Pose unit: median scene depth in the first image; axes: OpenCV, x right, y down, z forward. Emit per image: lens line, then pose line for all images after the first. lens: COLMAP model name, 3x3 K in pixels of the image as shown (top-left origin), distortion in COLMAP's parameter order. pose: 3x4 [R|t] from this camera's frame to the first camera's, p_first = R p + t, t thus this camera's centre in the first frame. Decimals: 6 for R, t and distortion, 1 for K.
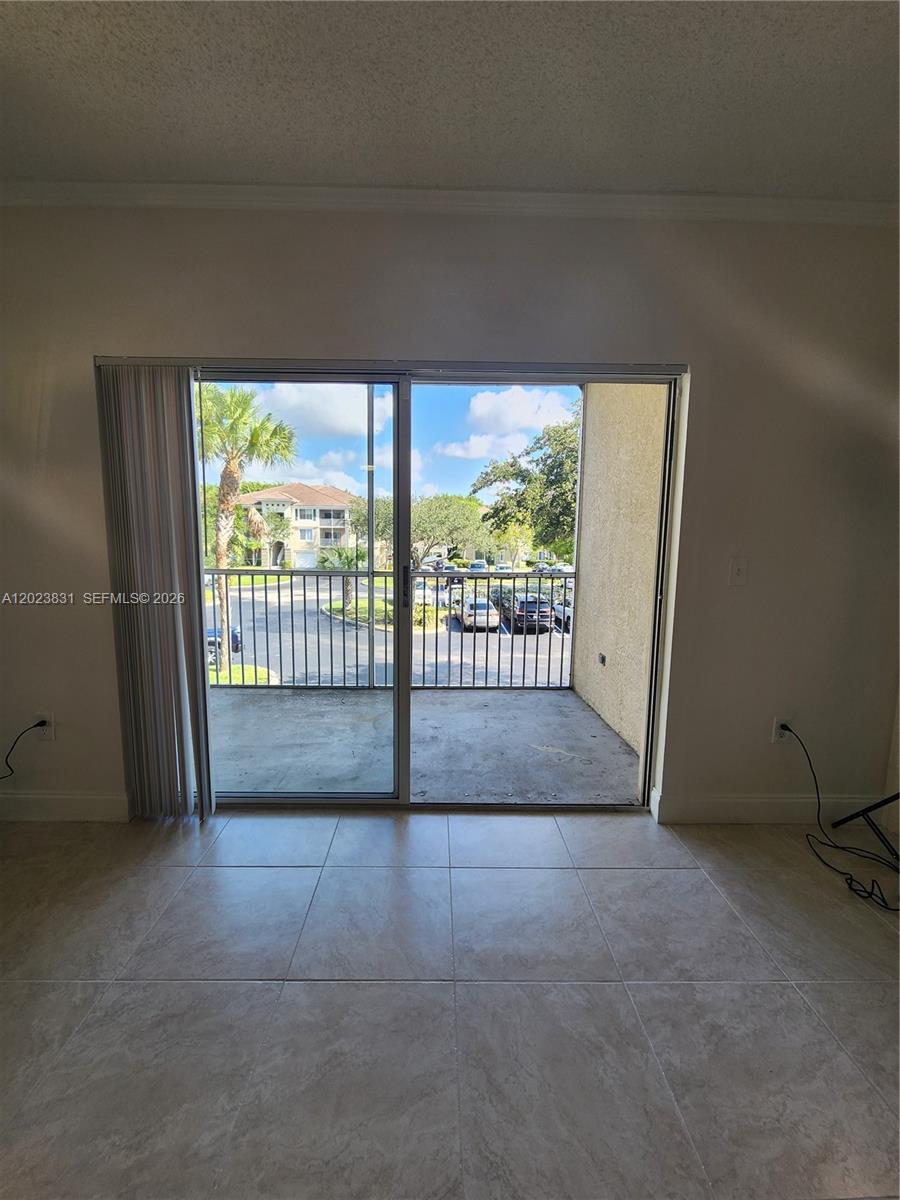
lens RADIAL K [[482.6, 0, 438.3], [0, 482.6, 602.0], [0, 0, 1]] dist [0.000475, -0.000121]
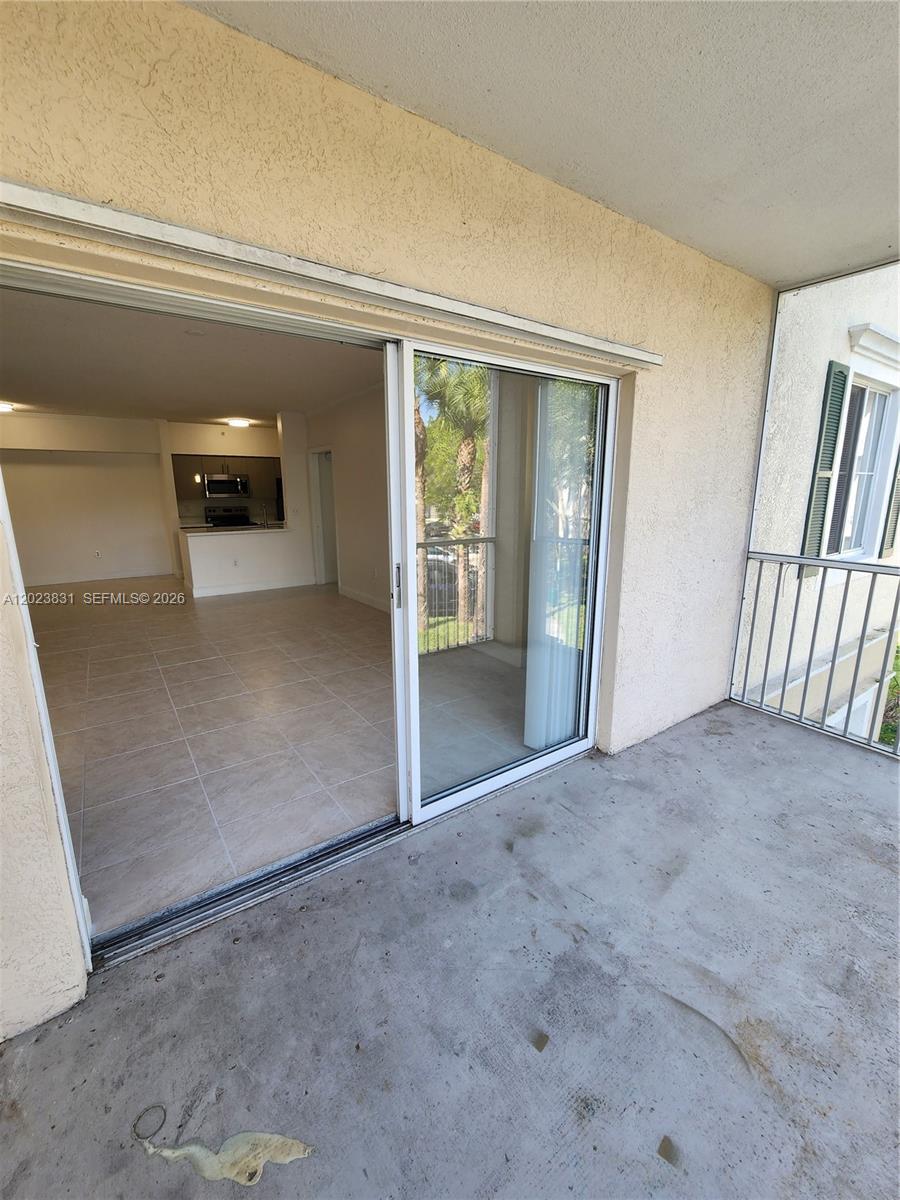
lens RADIAL K [[494.8, 0, 439.6], [0, 494.8, 597.7], [0, 0, 1]] dist [-0.000324, -0.000915]
pose [[-0.826474, 0.113039, -0.551509, 0.070153], [-0.076449, 0.948026, 0.308874, -0.055402], [0.557760, 0.297439, -0.774877, 0.326211]]
